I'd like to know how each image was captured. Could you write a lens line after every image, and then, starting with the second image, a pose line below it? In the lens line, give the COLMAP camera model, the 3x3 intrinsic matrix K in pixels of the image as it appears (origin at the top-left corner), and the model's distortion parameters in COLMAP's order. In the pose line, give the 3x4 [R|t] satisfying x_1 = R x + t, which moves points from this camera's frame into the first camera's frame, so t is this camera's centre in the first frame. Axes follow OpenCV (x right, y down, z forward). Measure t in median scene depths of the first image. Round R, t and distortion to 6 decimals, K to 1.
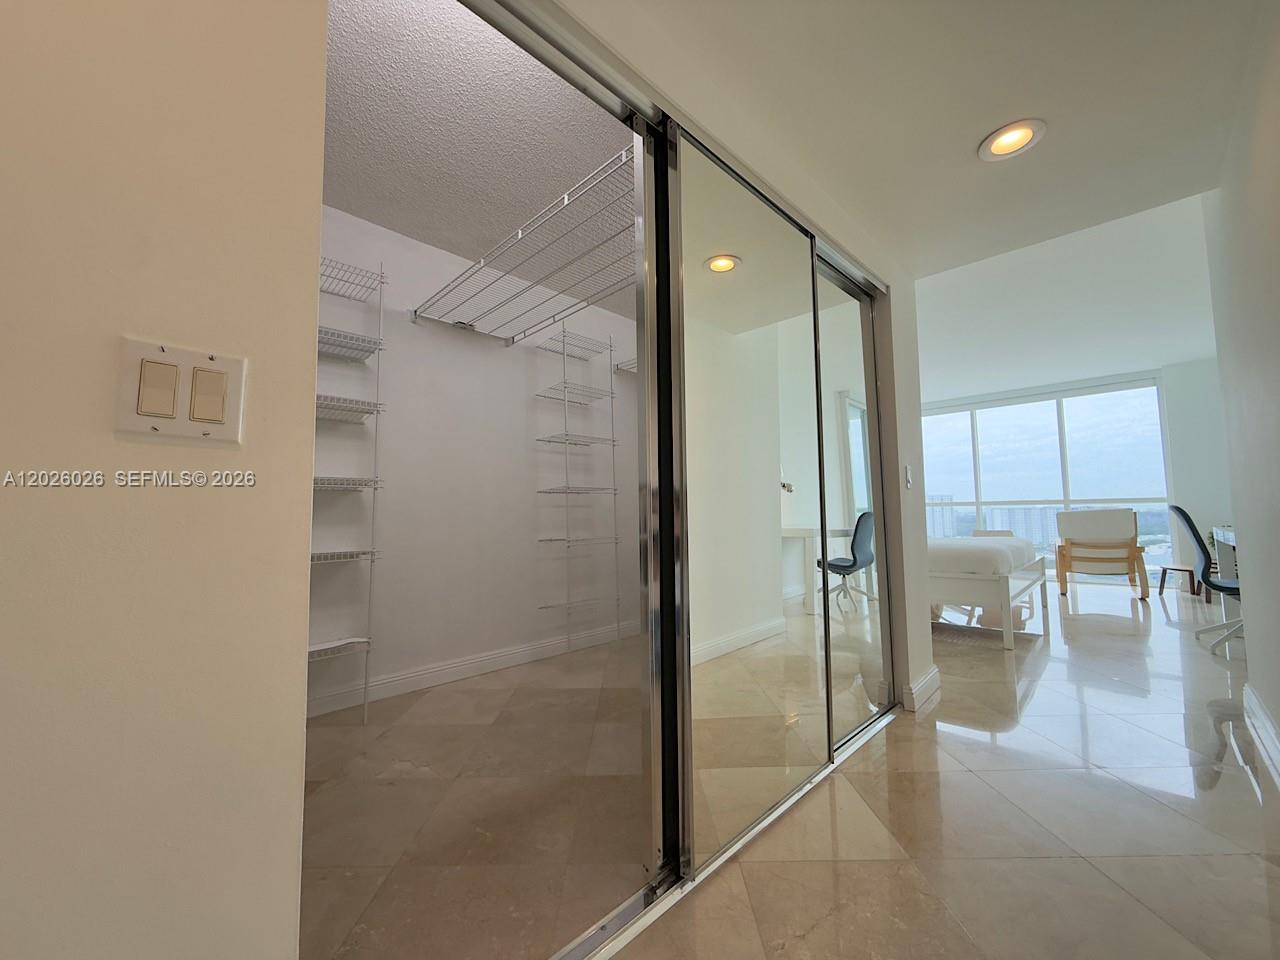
lens RADIAL K [[506.8, 0, 640.0], [0, 506.8, 480.0], [0, 0, 1]] dist [-0.001870, -0.000637]
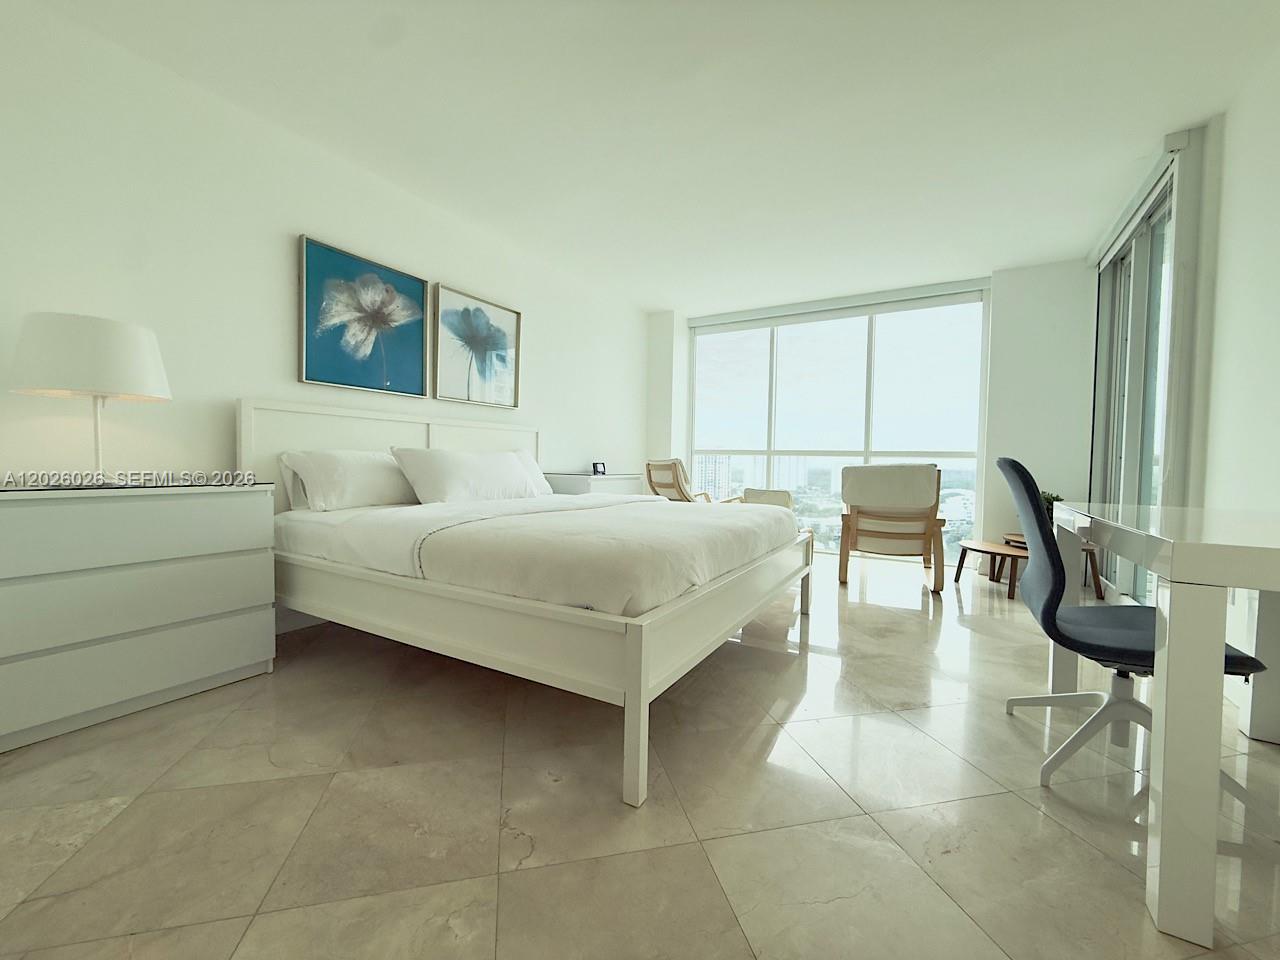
lens RADIAL K [[506.8, 0, 640.0], [0, 506.8, 480.0], [0, 0, 1]] dist [-0.001870, -0.000637]
pose [[0.971972, 0.023653, 0.233903, 0.397357], [-0.049071, 0.993423, 0.103457, 0.024395], [-0.229918, -0.112035, 0.966740, 0.400929]]
